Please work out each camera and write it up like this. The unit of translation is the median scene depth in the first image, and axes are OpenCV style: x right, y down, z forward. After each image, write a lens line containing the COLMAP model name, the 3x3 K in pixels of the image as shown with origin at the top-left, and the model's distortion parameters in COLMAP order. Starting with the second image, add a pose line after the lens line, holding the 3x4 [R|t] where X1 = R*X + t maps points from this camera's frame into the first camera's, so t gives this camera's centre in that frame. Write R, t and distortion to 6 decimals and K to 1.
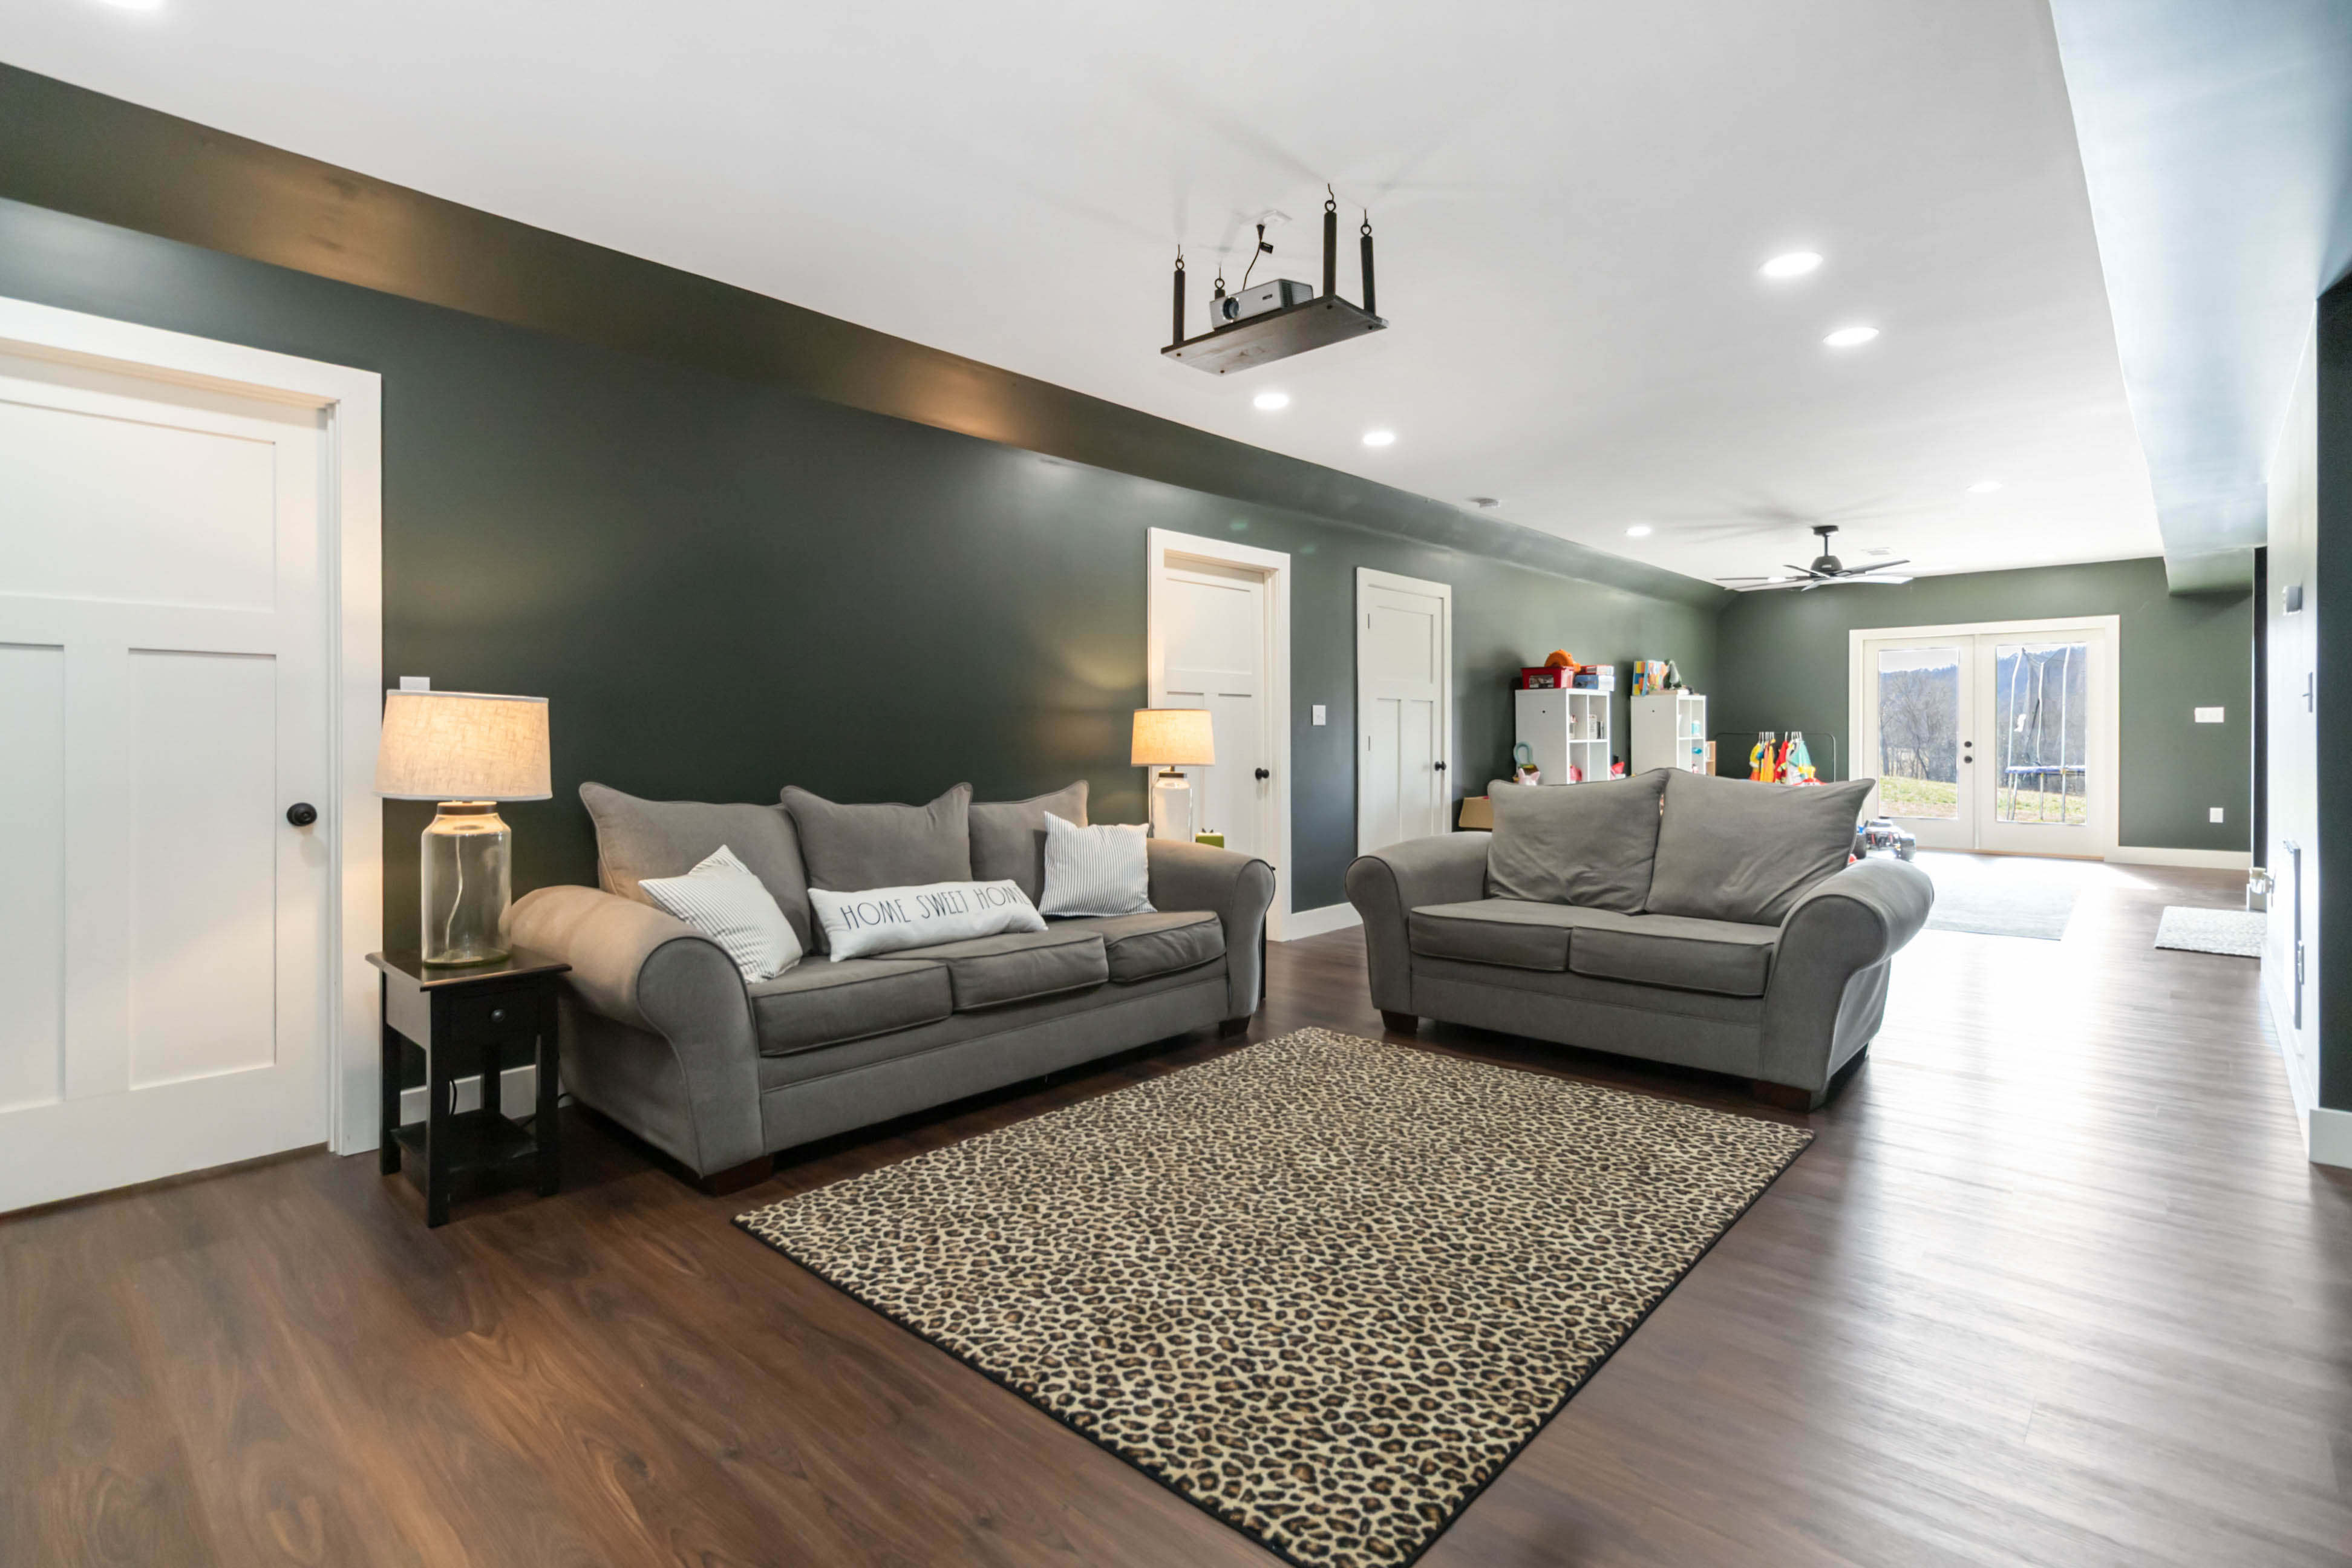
lens RADIAL K [[1100.7, 0, 1182.2], [0, 1100.7, 737.5], [0, 0, 1]] dist [-0.000846, 0.000036]
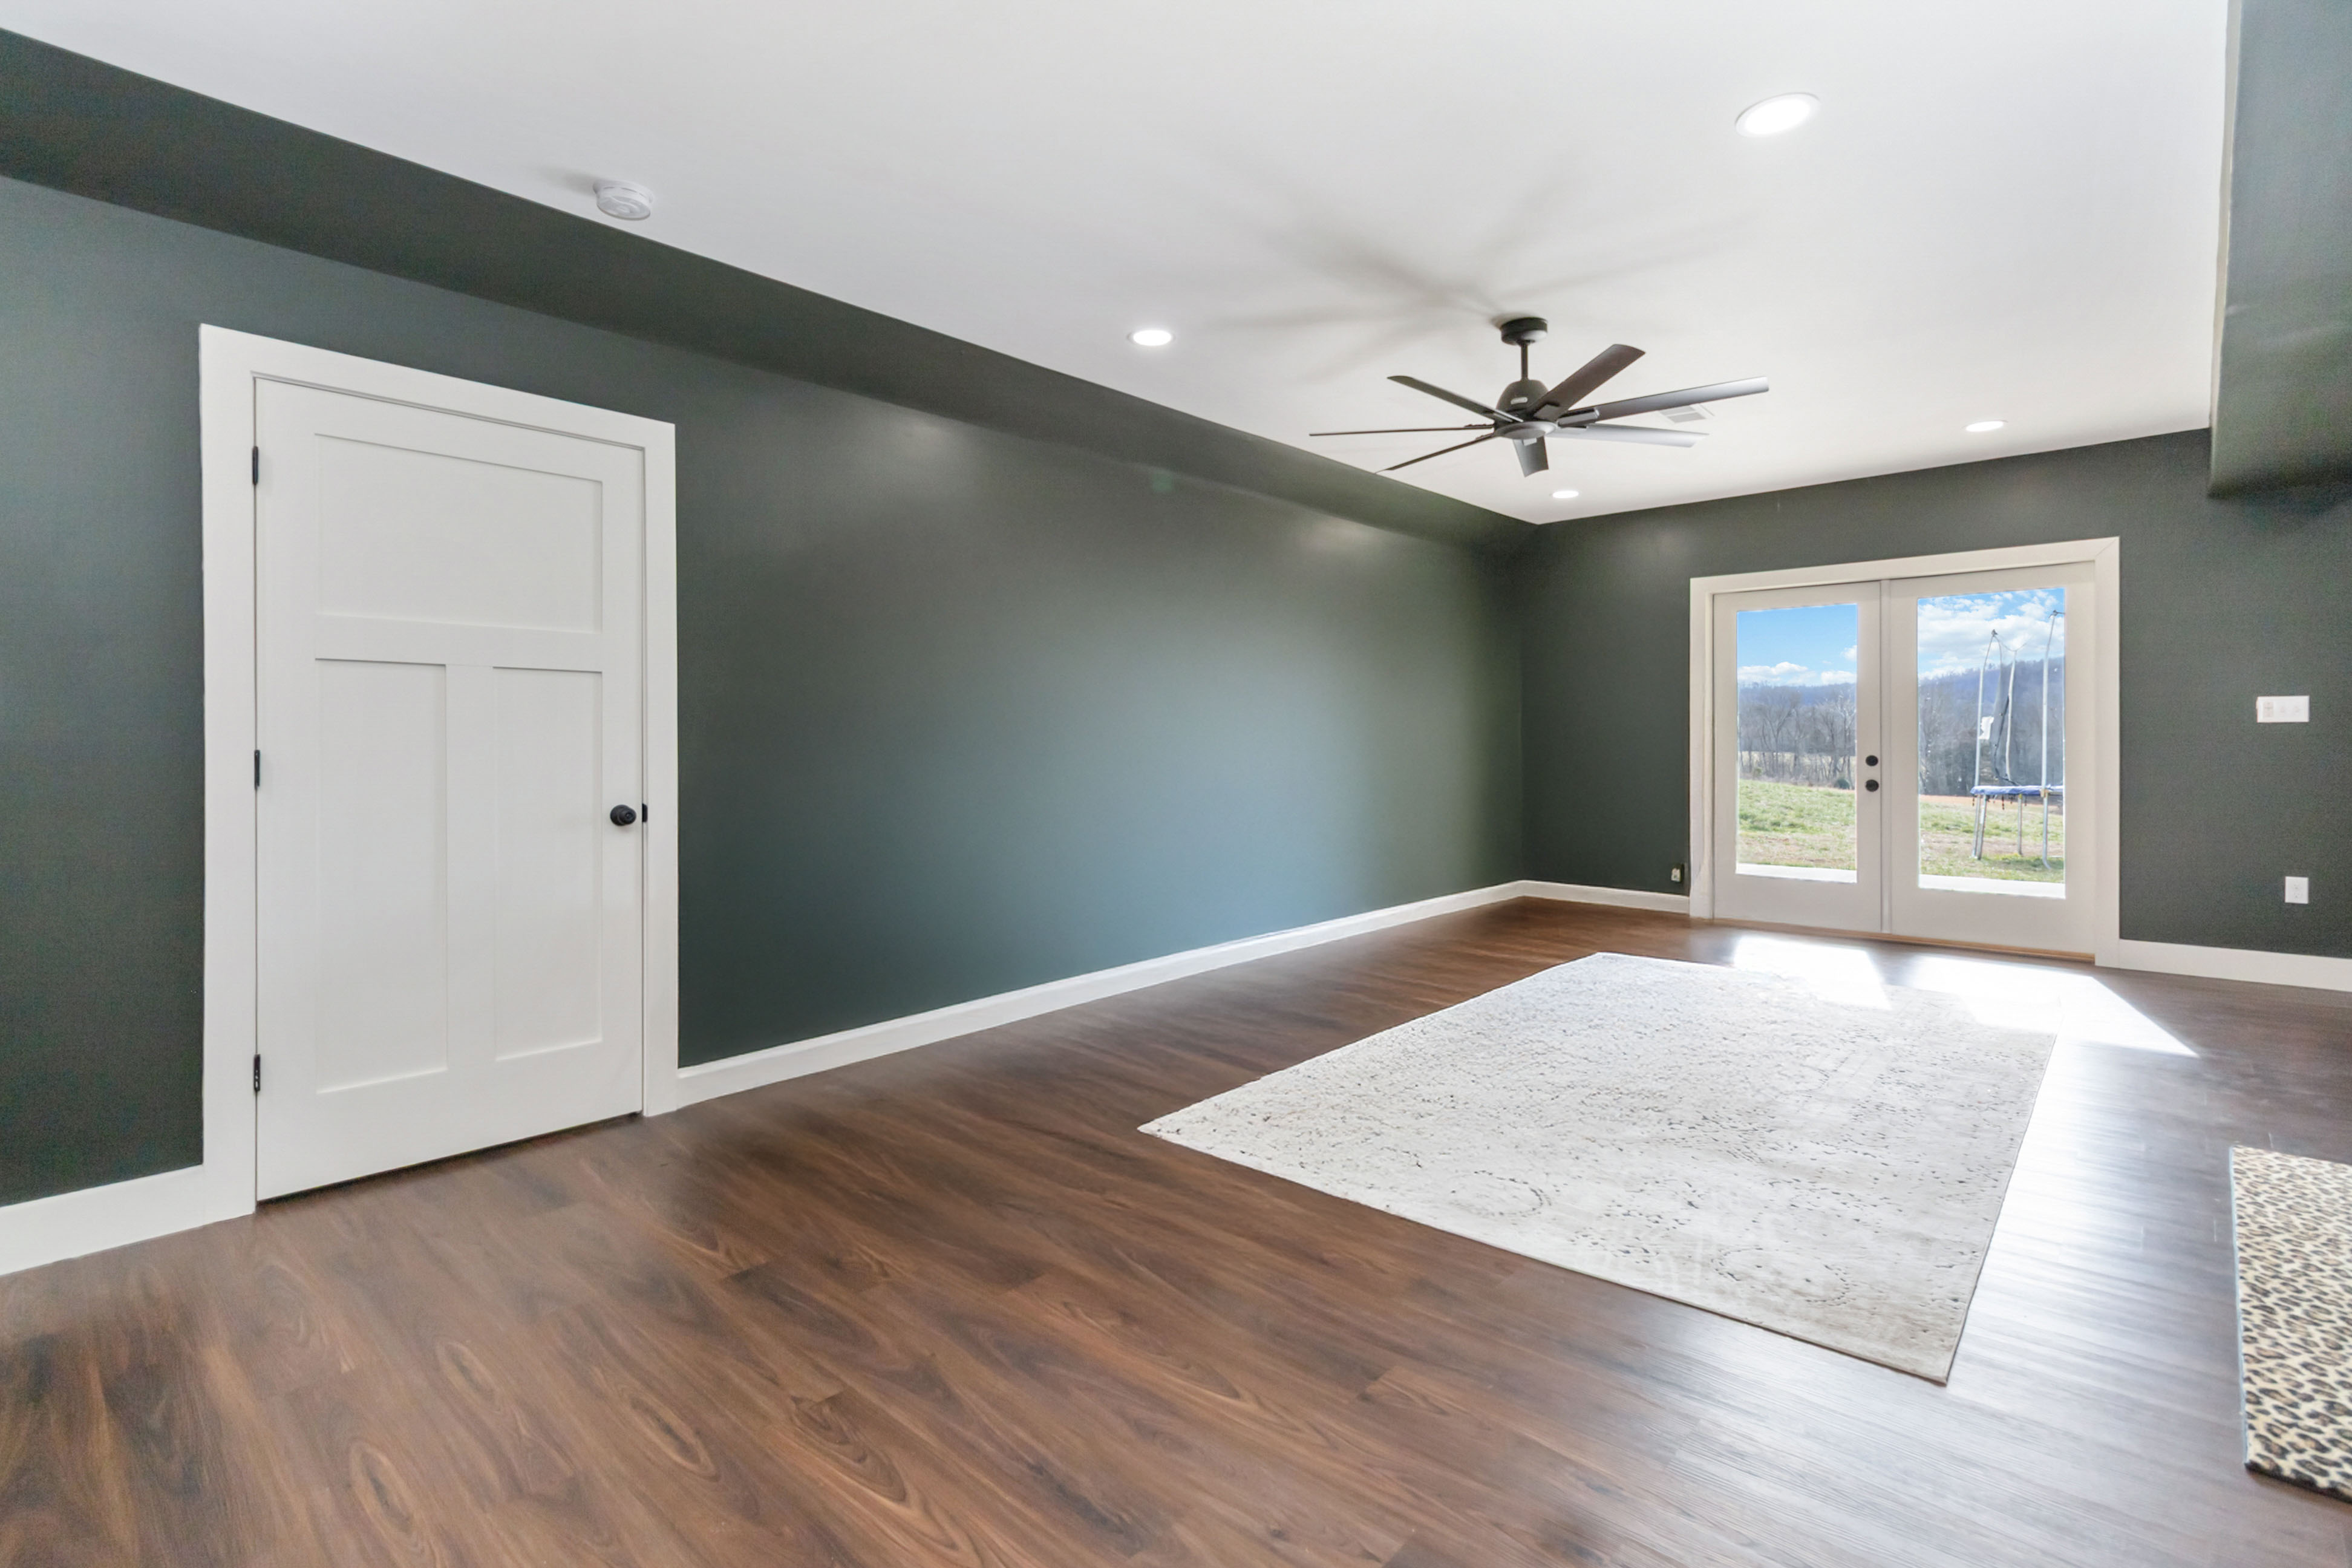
lens RADIAL K [[1107.6, 0, 1181.4], [0, 1107.6, 751.6], [0, 0, 1]] dist [0.000703, -0.000254]
pose [[0.999996, -0.001376, 0.002488, 0.358164], [0.001367, 0.999992, 0.003736, -0.001751], [-0.002493, -0.003732, 0.999990, 0.421053]]
